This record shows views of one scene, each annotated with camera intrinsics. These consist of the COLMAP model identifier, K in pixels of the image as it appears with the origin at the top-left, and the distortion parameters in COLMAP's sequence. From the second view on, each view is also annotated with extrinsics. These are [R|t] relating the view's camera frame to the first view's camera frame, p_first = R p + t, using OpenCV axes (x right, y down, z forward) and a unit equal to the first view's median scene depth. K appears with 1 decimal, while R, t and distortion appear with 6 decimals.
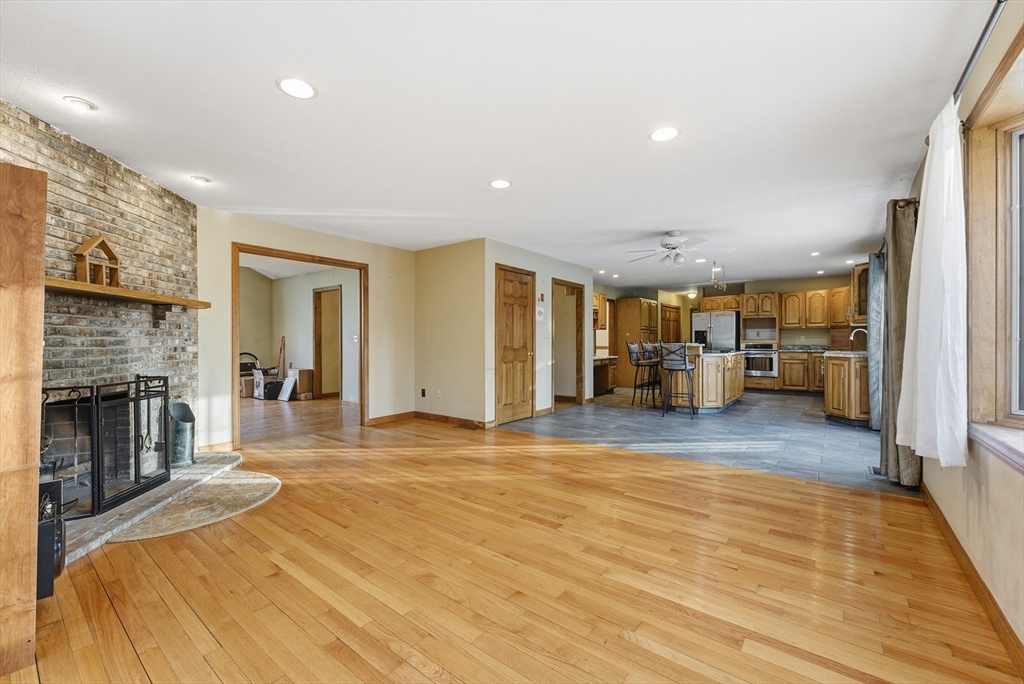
lens RADIAL K [[408.7, 0, 518.1], [0, 408.7, 340.5], [0, 0, 1]] dist [0.000314, 0.000316]
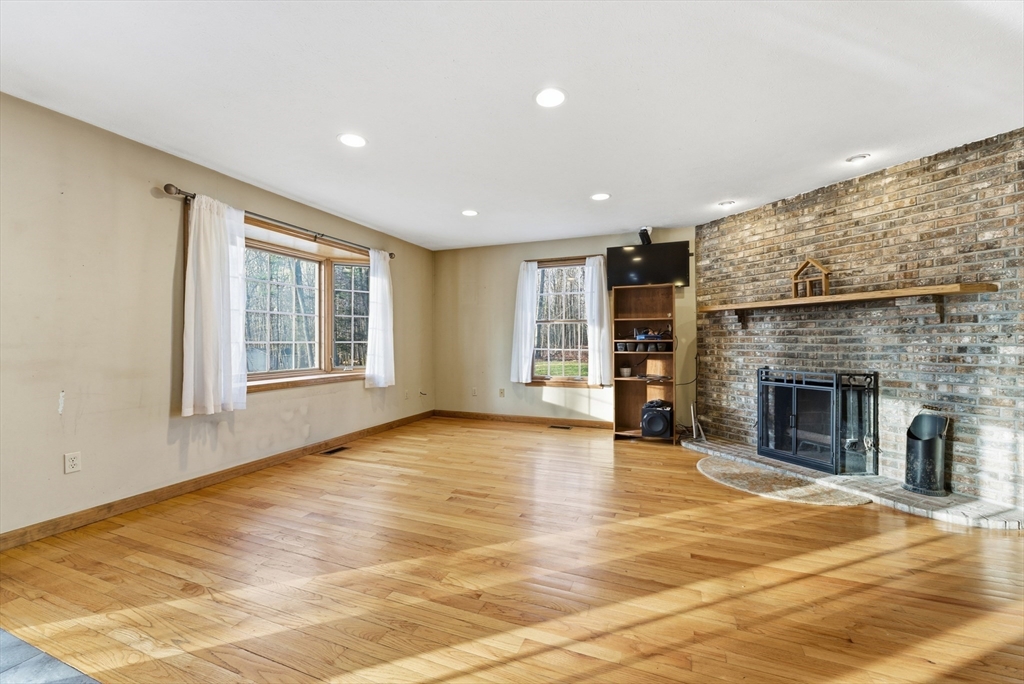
lens RADIAL K [[418.7, 0, 513.3], [0, 418.7, 341.5], [0, 0, 1]] dist [0.000018, 0.000365]
pose [[-0.961709, 0.004082, -0.274043, 0.227712], [0.004023, 0.999992, 0.000776, 0.003268], [0.274044, -0.000356, -0.961717, 1.891630]]
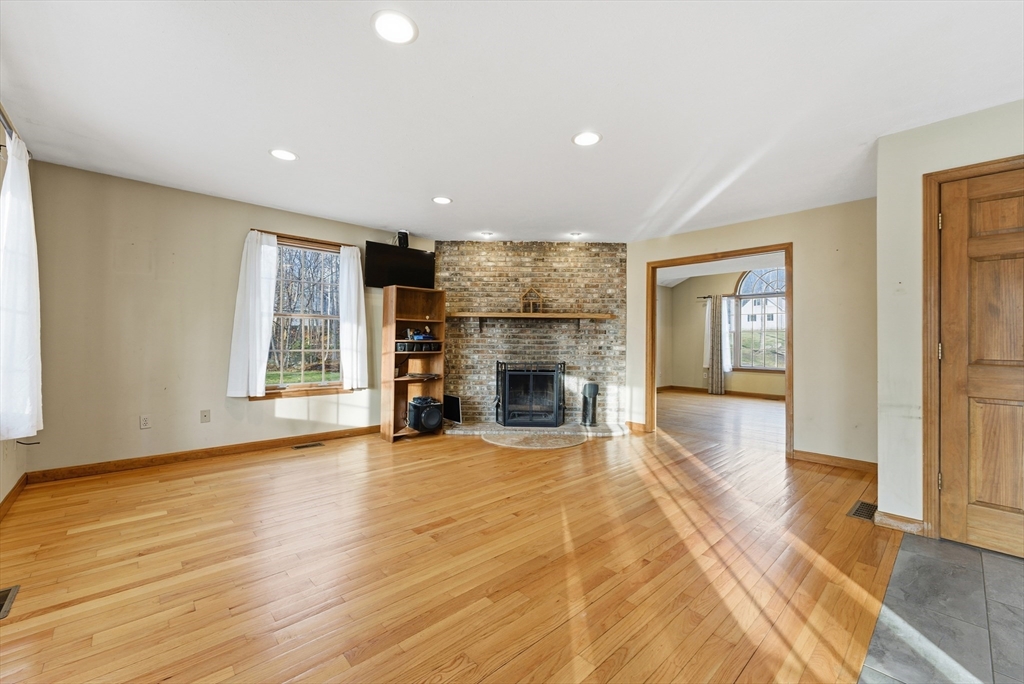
lens RADIAL K [[418.7, 0, 513.3], [0, 418.7, 341.5], [0, 0, 1]] dist [0.000018, 0.000365]
pose [[-0.161236, 0.000987, -0.986915, 0.876232], [-0.010202, 0.999944, 0.002667, -0.002655], [0.986863, 0.010499, -0.161217, 1.159032]]
